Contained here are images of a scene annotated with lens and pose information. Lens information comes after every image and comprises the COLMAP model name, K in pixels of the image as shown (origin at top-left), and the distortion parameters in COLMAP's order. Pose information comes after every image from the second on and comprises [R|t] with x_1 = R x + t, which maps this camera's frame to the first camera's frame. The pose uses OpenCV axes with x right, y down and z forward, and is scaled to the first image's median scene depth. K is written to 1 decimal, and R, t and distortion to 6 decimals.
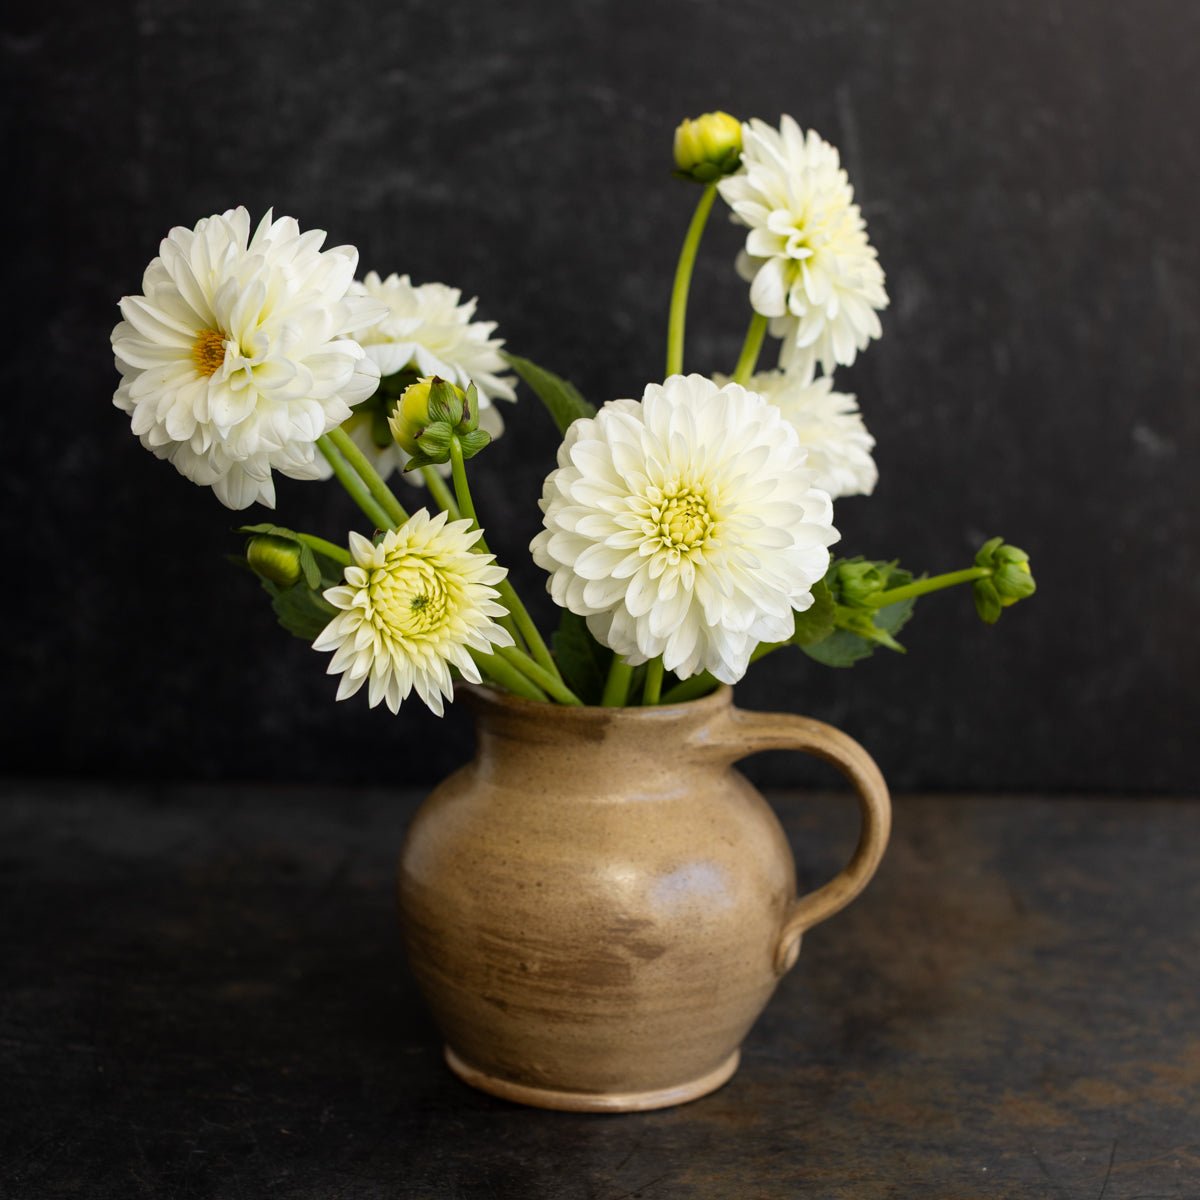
lens RADIAL K [[2799.6, 0, 652.7], [0, 2799.6, 602.7], [0, 0, 1]] dist [0.018475, 0.091774]
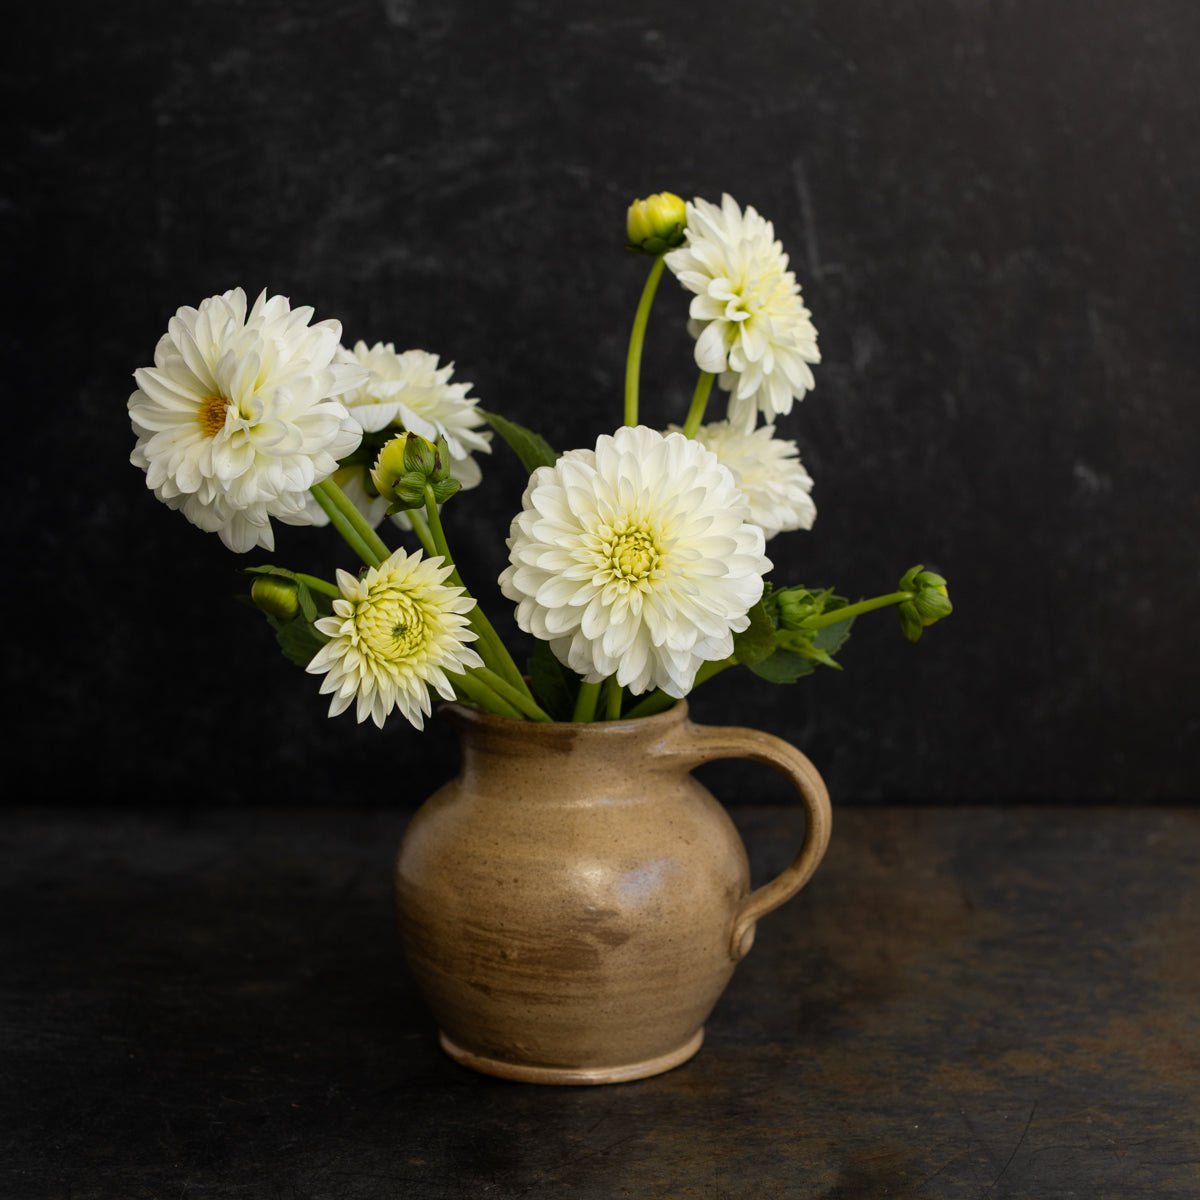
lens RADIAL K [[2799.6, 0, 652.7], [0, 2799.6, 602.7], [0, 0, 1]] dist [0.018475, 0.091774]
pose [[0.999696, -0.020006, -0.014433, 0.032602], [0.019749, 0.999647, -0.017745, 0.009788], [0.014783, 0.017454, 0.999738, -0.125869]]
